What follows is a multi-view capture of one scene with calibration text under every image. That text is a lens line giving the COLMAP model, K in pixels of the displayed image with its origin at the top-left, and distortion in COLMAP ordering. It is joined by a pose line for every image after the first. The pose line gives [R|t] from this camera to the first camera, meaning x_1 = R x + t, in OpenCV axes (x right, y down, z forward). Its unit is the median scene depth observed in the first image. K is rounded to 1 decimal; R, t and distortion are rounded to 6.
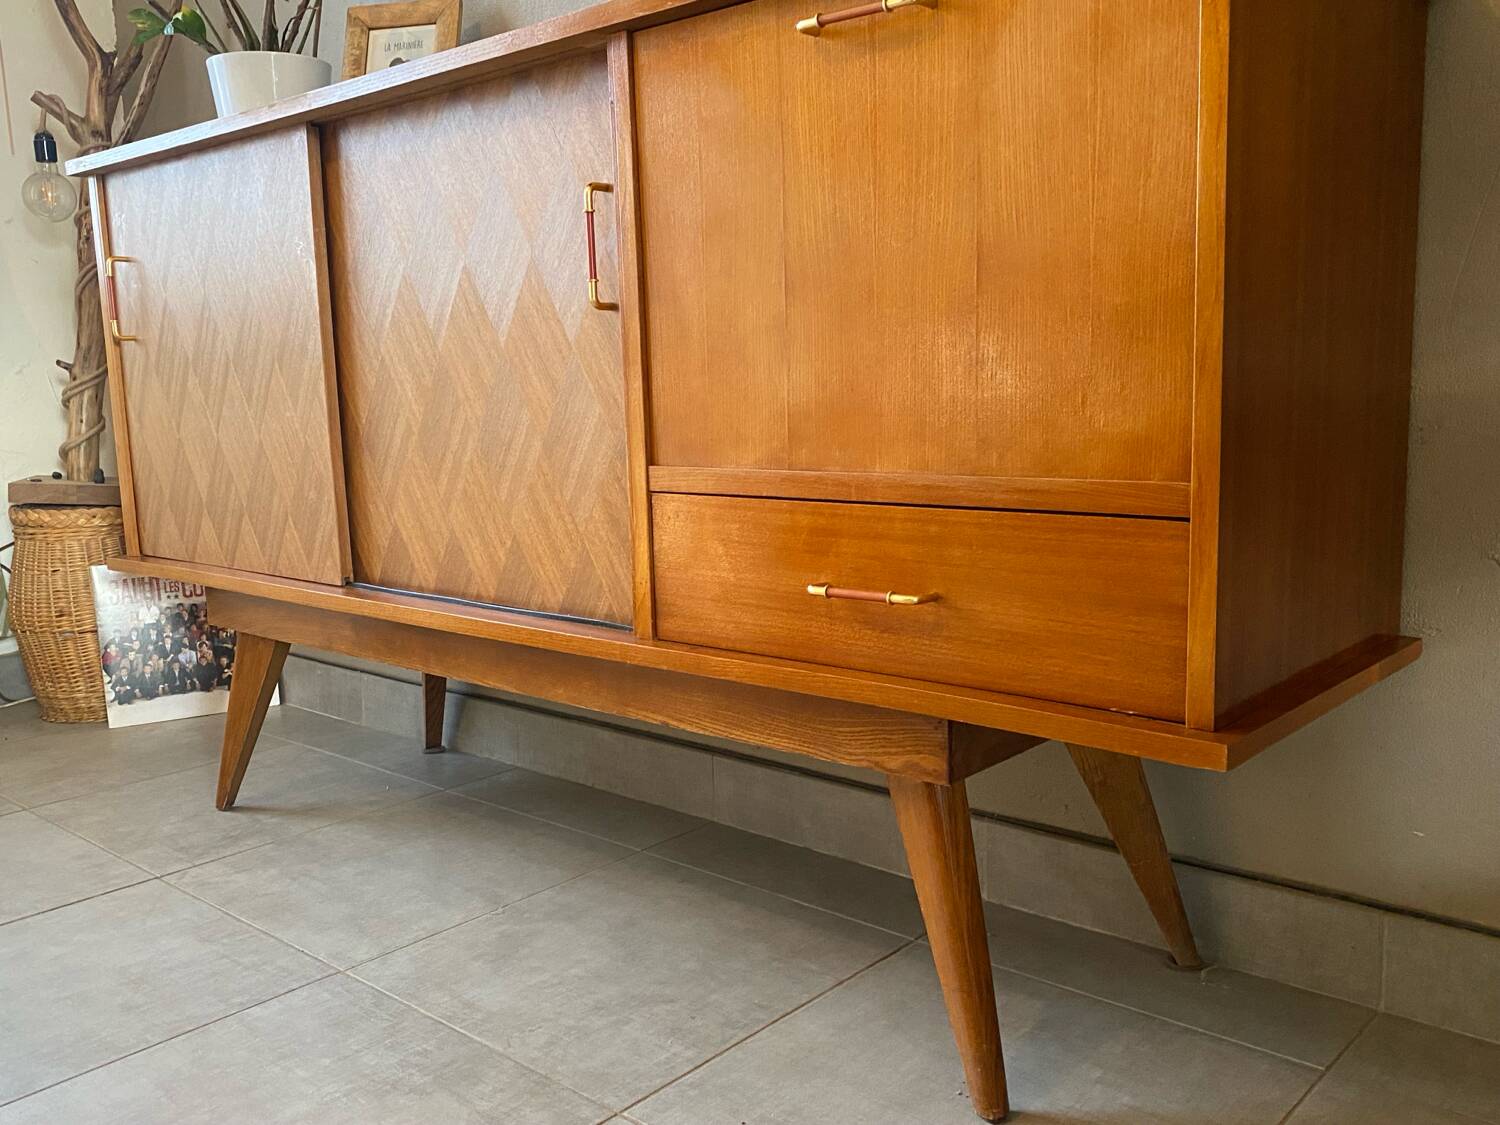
lens RADIAL K [[1333.0, 0, 750.0], [0, 1333.0, 570.5], [0, 0, 1]] dist [0.062860, -0.093269]
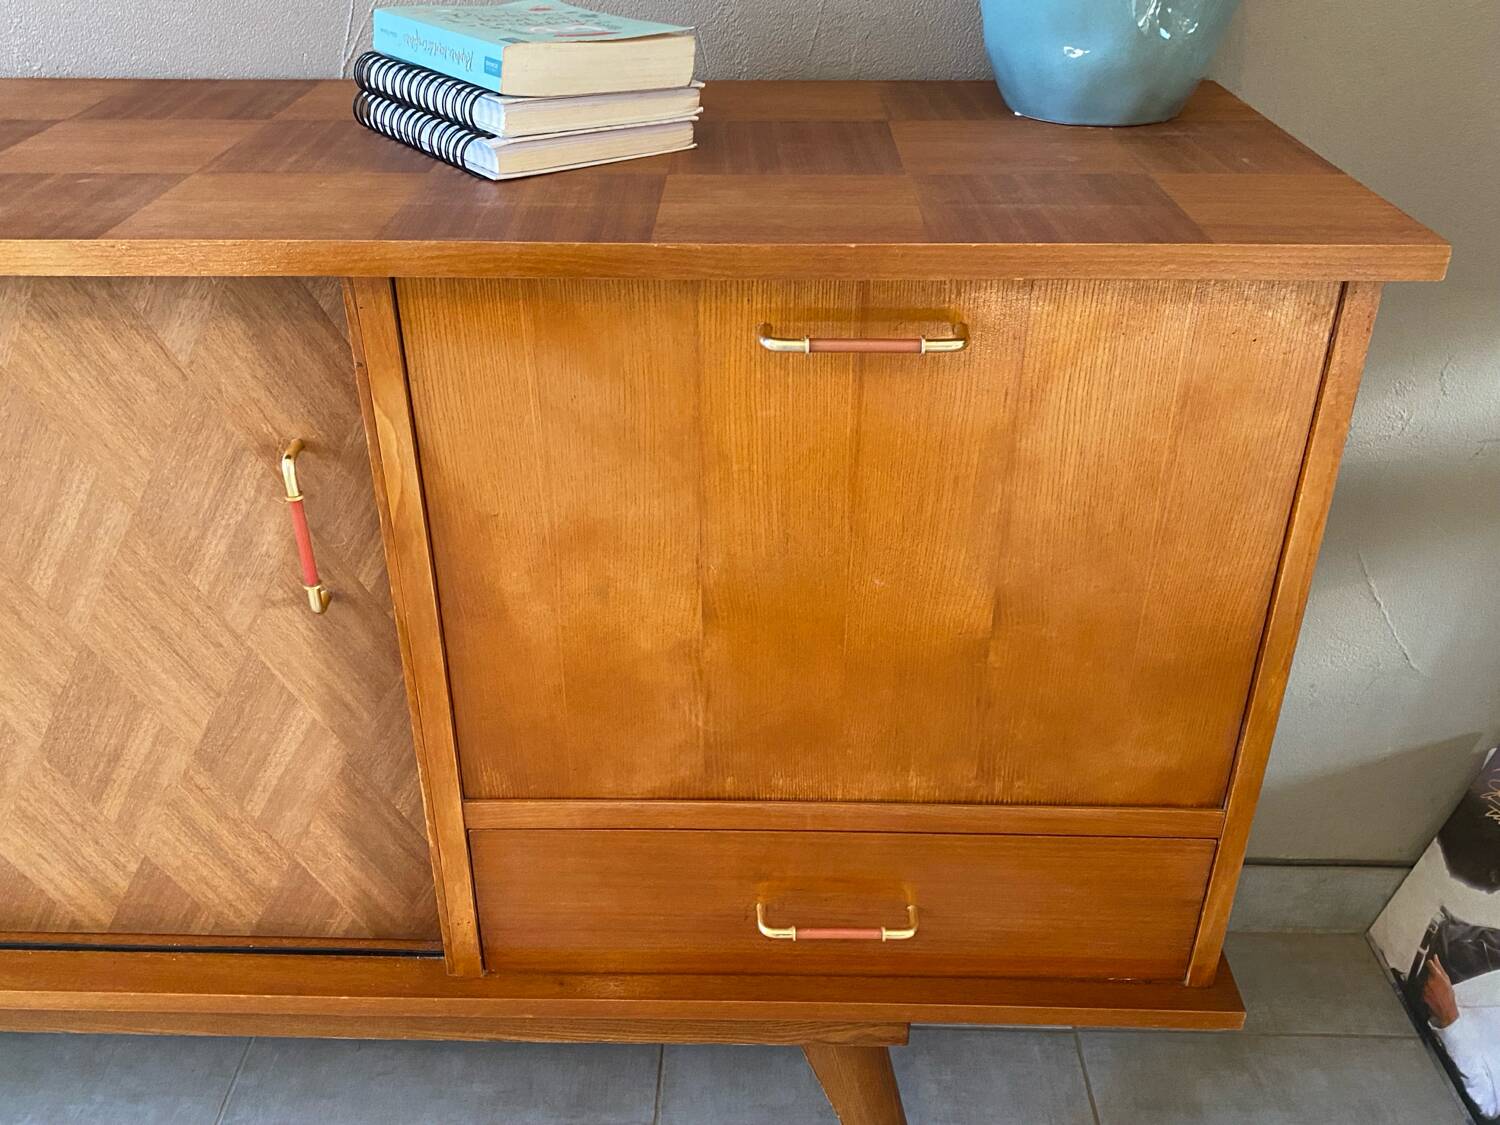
lens RADIAL K [[1333.0, 0, 730.1], [0, 1333.0, 544.9], [0, 0, 1]] dist [0.062860, -0.093269]
pose [[0.761446, -0.301832, 0.573670, -0.262273], [0.078814, 0.921524, 0.380240, -0.363888], [-0.643419, -0.244319, 0.725479, 0.299891]]
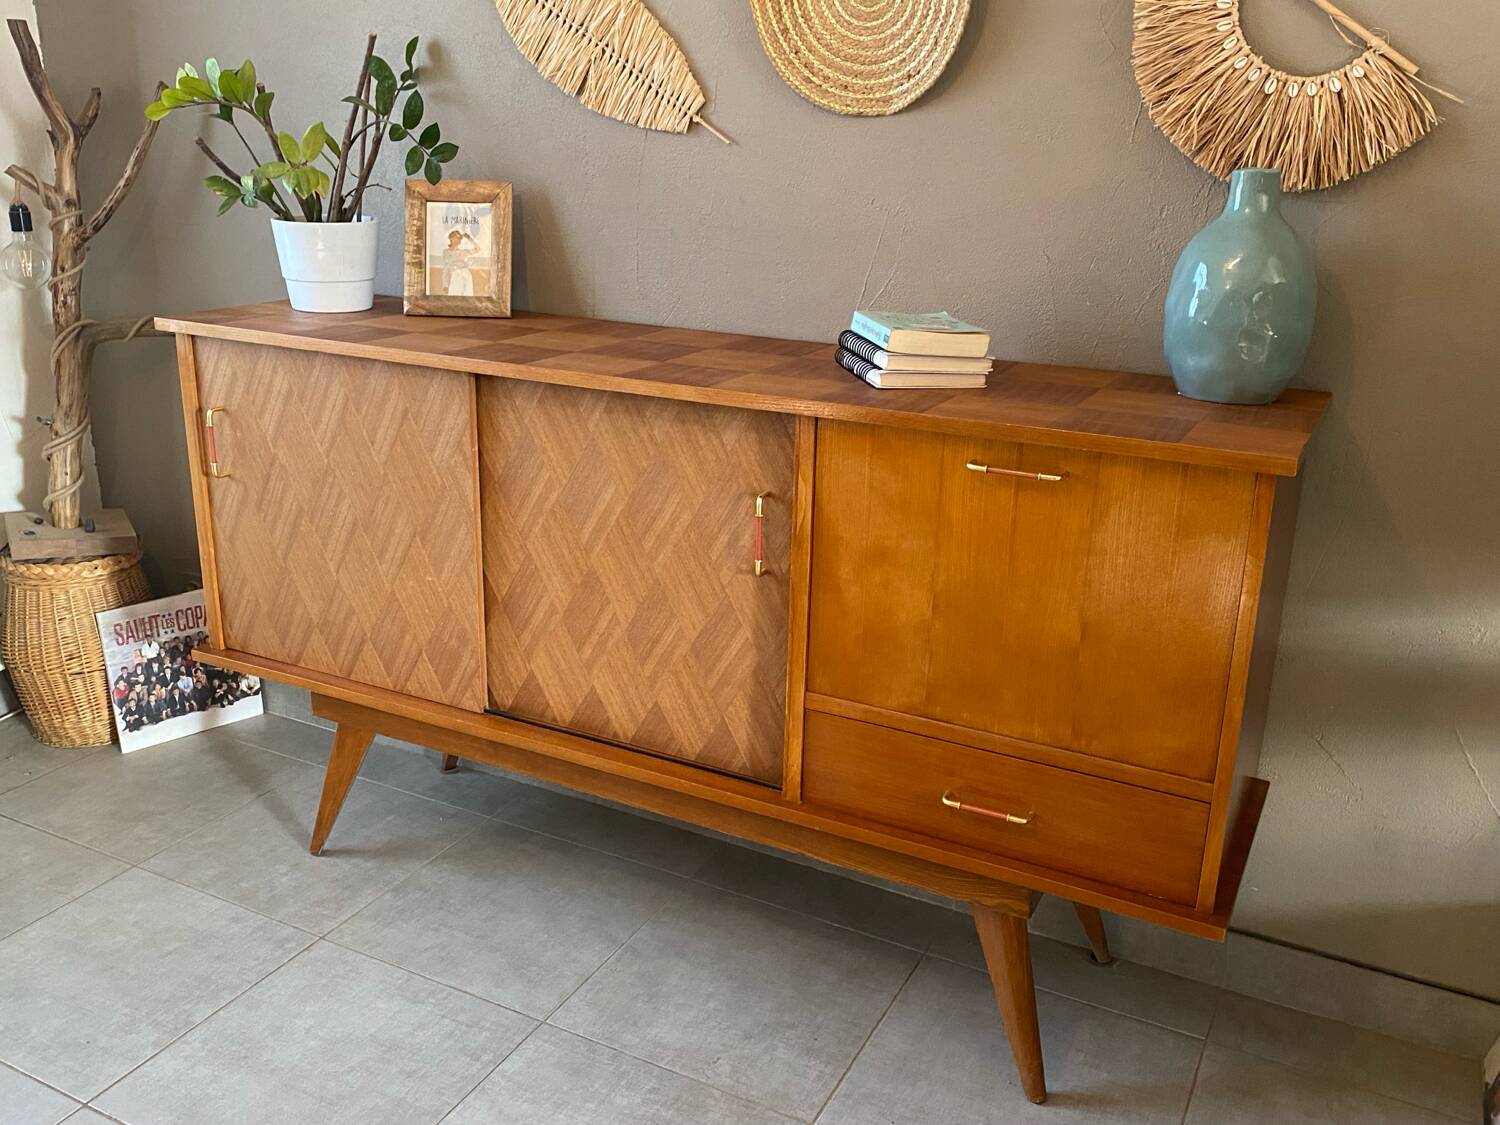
lens RADIAL K [[1333.0, 0, 740.5], [0, 1333.0, 548.5], [0, 0, 1]] dist [0.062860, -0.093269]
pose [[0.966969, -0.028861, 0.253254, -0.381315], [-0.012248, 0.987160, 0.159263, -0.348051], [-0.254598, -0.157104, 0.954200, -0.252374]]
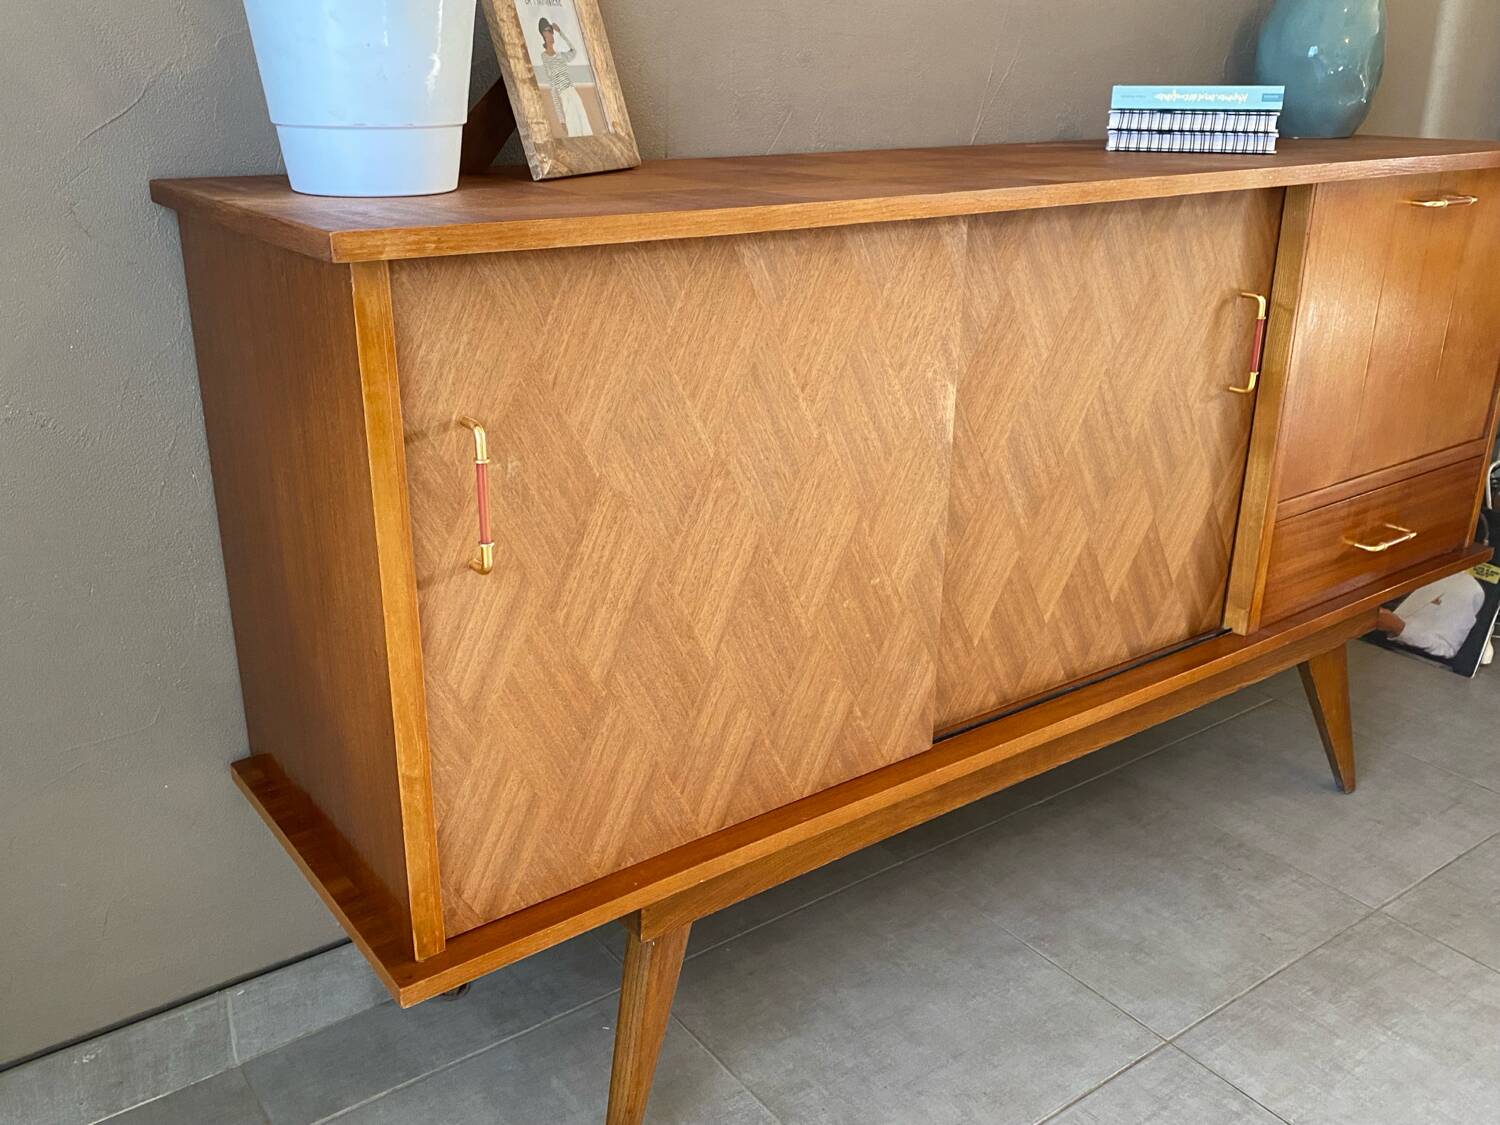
lens RADIAL K [[1333.0, 0, 730.3], [0, 1333.0, 538.7], [0, 0, 1]] dist [0.062860, -0.093269]
pose [[0.207215, -0.305251, 0.929454, -1.070193], [0.129662, 0.950262, 0.283177, -0.368914], [-0.969665, 0.061837, 0.236488, 0.909392]]
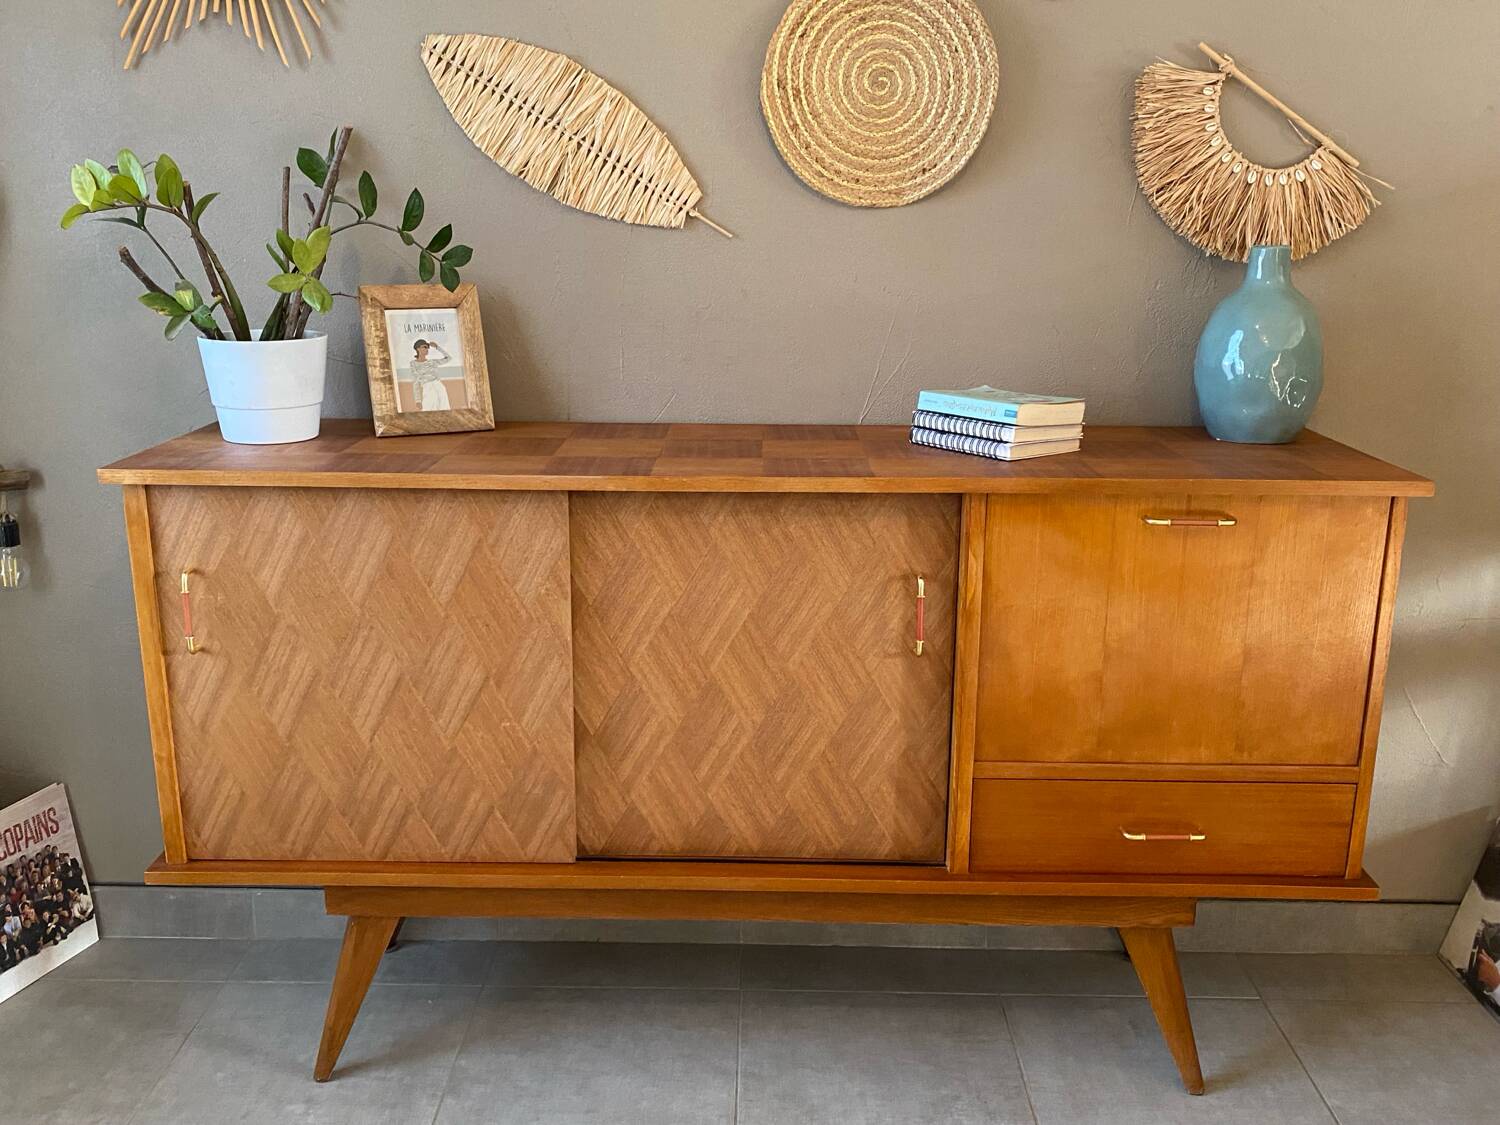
lens RADIAL K [[1333.0, 0, 739.5], [0, 1333.0, 547.4], [0, 0, 1]] dist [0.062860, -0.093269]
pose [[0.756011, -0.132148, 0.641080, -0.896531], [0.070560, 0.990154, 0.120895, -0.385594], [-0.650744, -0.046163, 0.757892, 0.044055]]
